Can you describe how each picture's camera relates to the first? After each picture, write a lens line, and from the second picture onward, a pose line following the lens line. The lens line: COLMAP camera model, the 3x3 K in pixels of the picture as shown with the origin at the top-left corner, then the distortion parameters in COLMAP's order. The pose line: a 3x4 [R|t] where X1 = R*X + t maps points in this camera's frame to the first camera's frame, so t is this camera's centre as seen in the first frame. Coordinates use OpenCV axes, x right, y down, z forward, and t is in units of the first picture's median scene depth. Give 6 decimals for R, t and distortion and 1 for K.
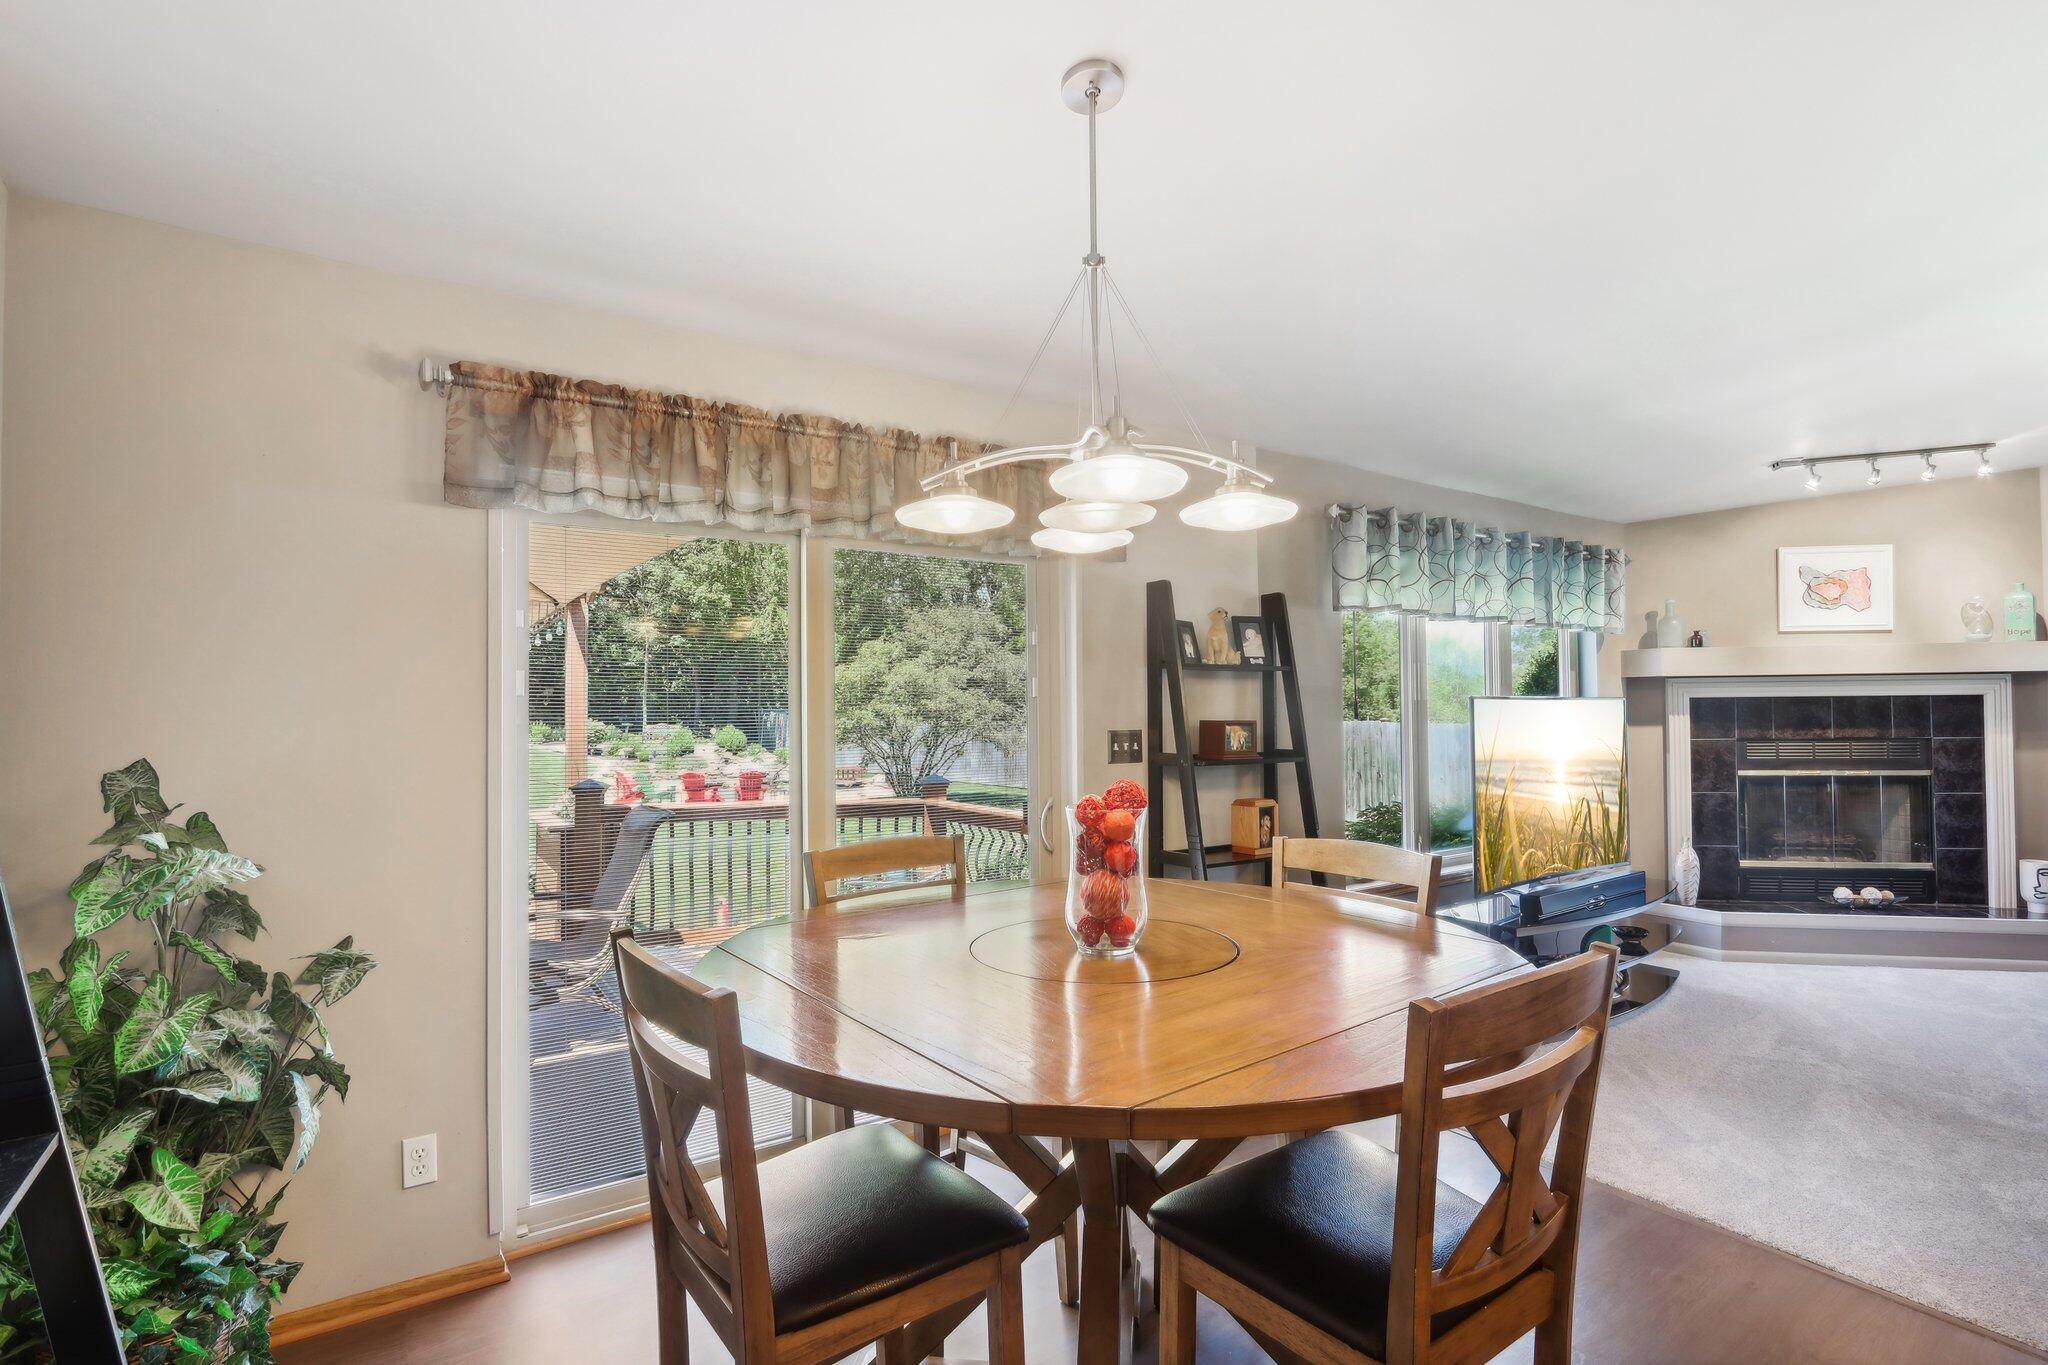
lens RADIAL K [[985.1, 0, 1025.6], [0, 985.1, 690.4], [0, 0, 1]] dist [-0.015406, 0.000888]
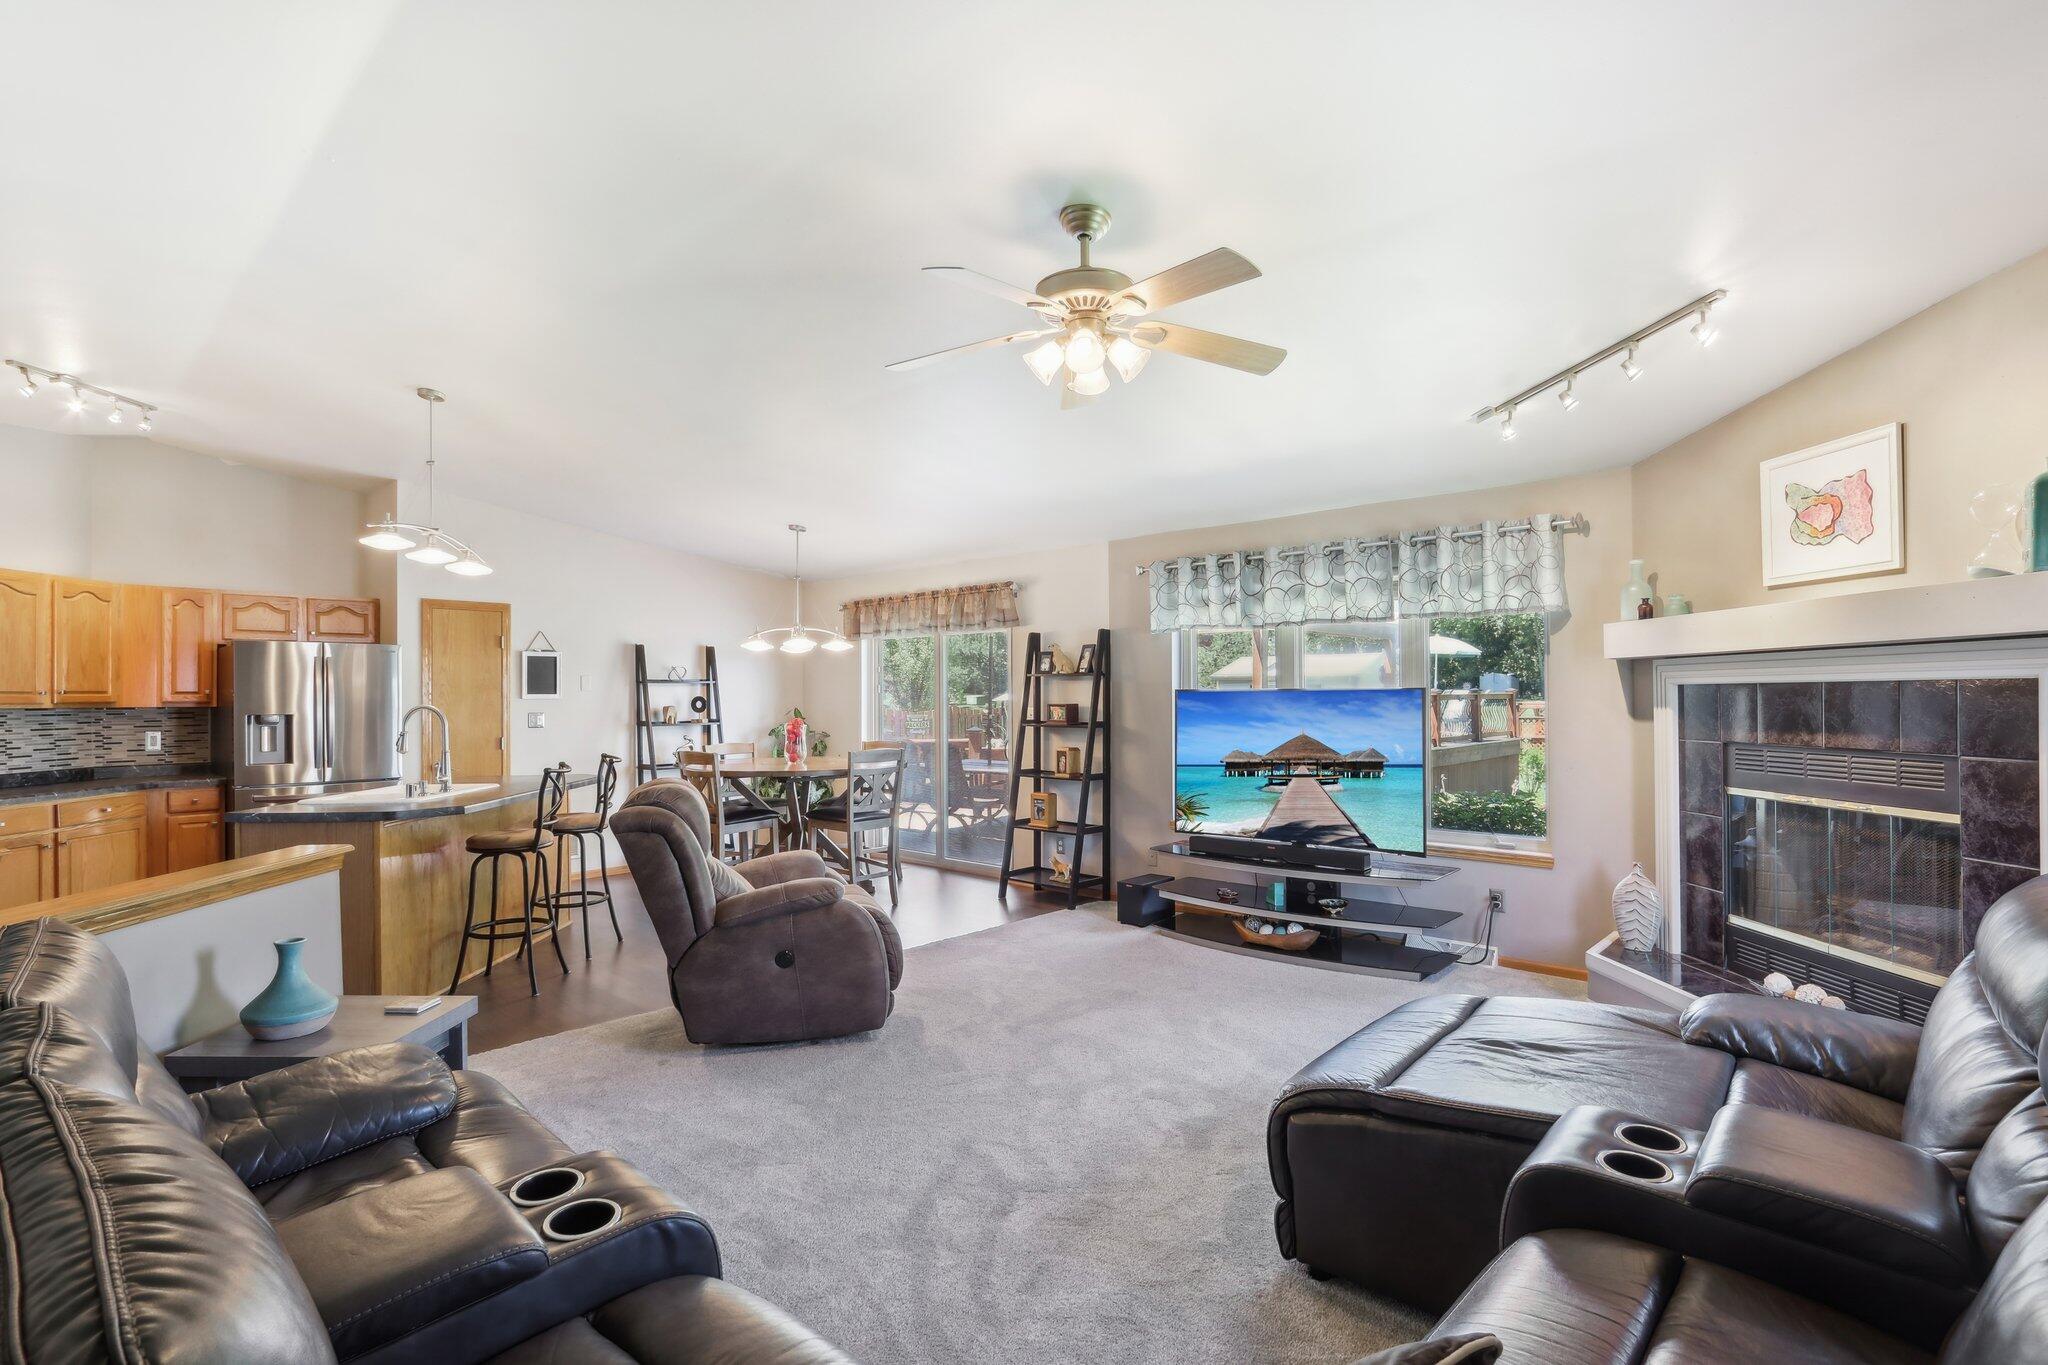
lens RADIAL K [[985.1, 0, 1025.6], [0, 985.1, 690.4], [0, 0, 1]] dist [-0.015406, 0.000888]
pose [[0.197244, 0.002635, -0.980351, 1.415881], [0.021612, 0.999742, 0.007036, -0.004670], [0.980116, -0.022575, 0.197136, 0.385417]]
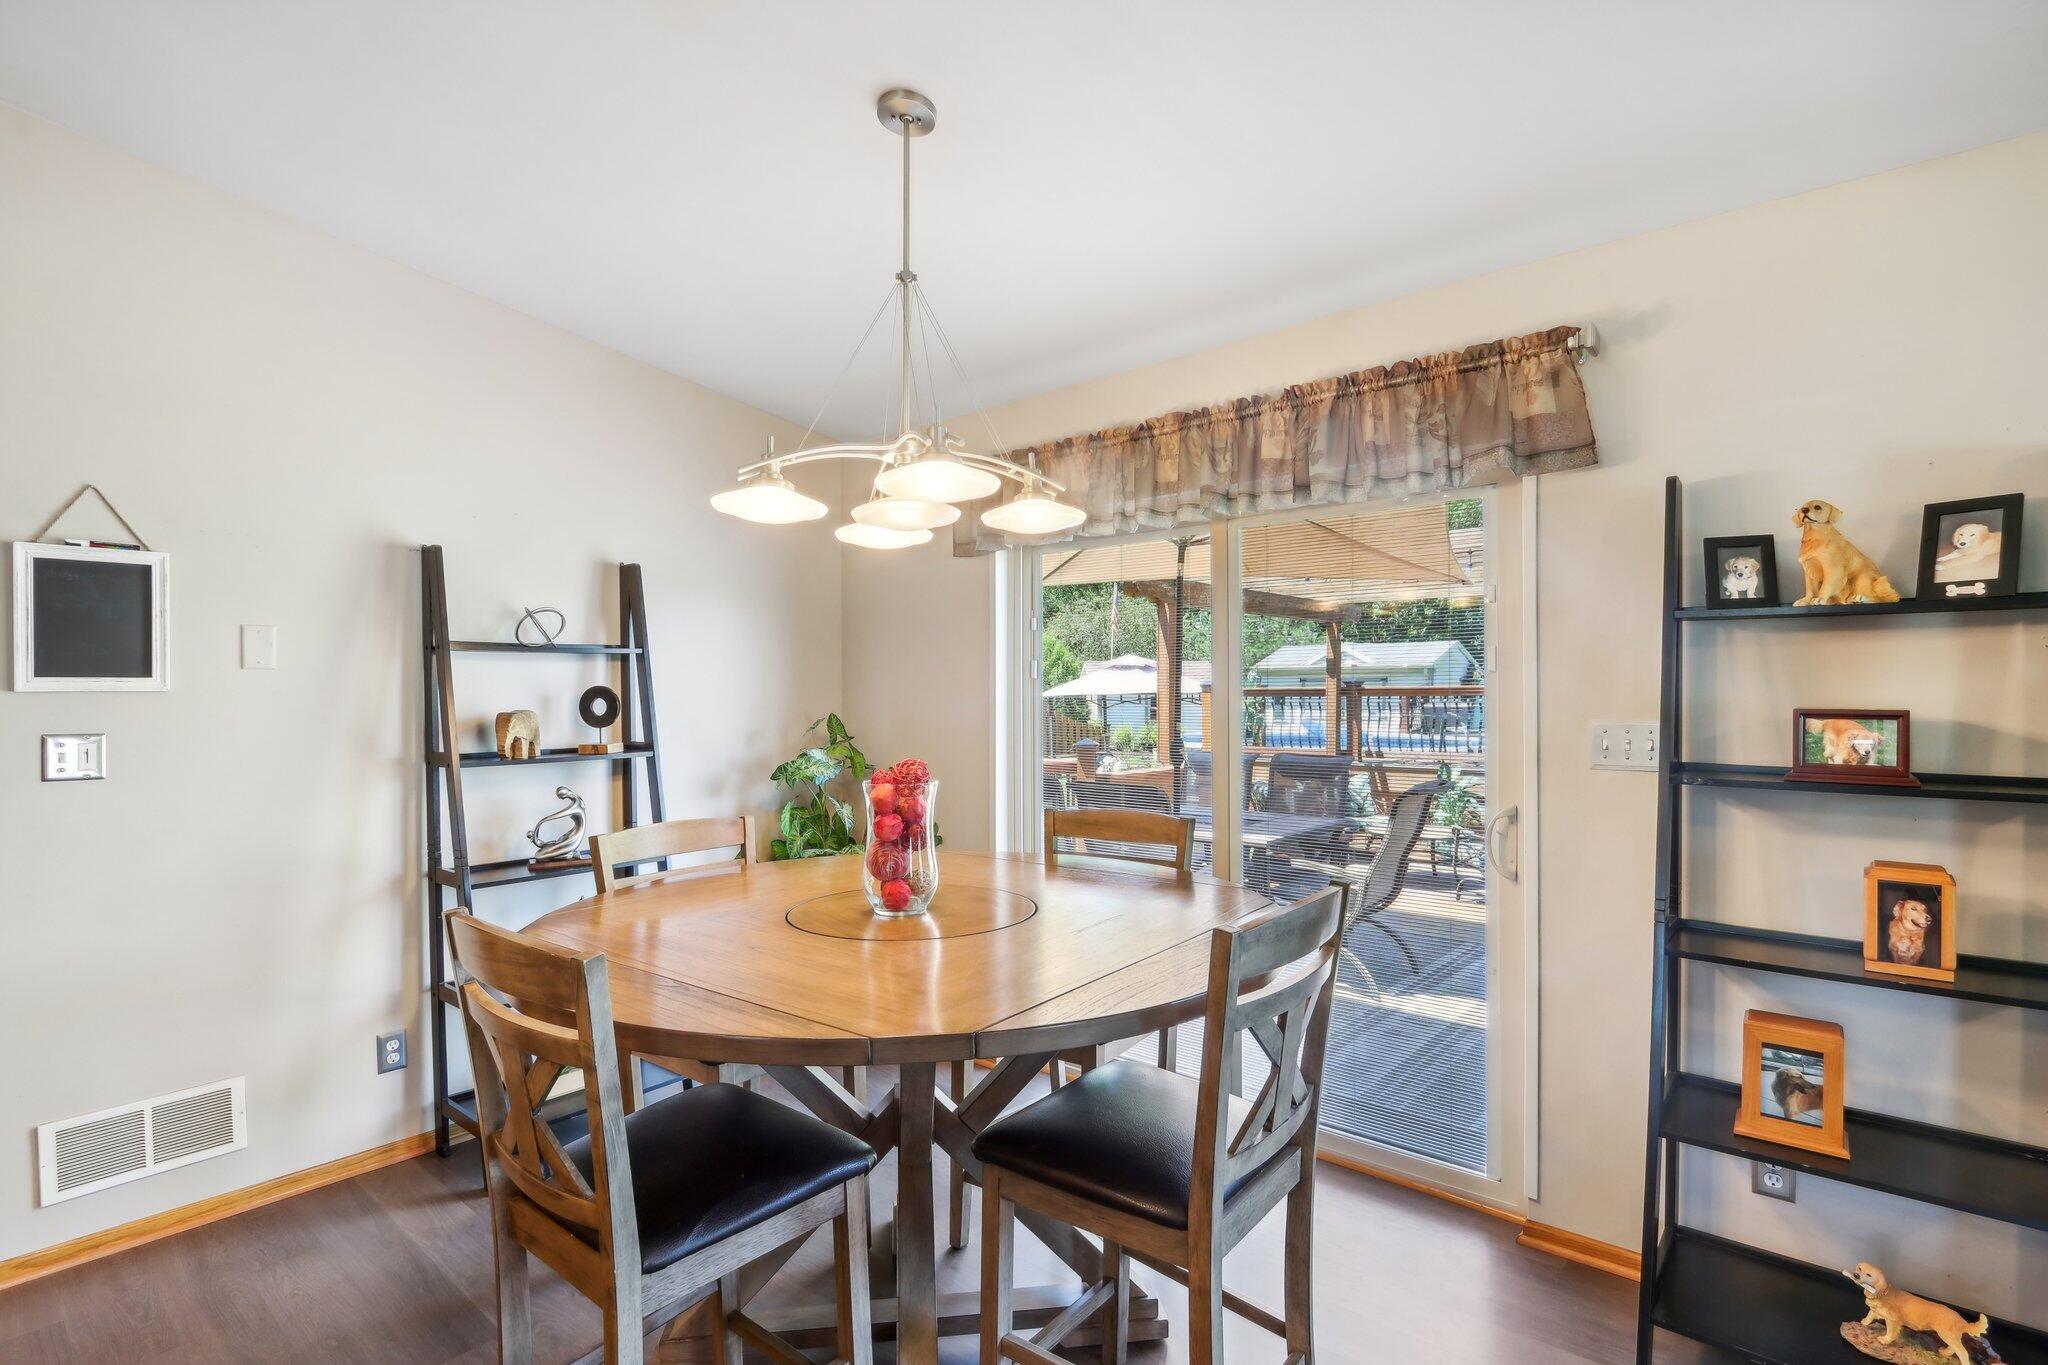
lens RADIAL K [[985.1, 0, 1025.6], [0, 985.1, 690.4], [0, 0, 1]] dist [-0.015406, 0.000888]
pose [[0.233230, 0.007104, -0.972396, 0.430436], [0.019200, 0.999745, 0.011909, 0.005080], [0.972232, -0.021447, 0.233034, 0.299913]]
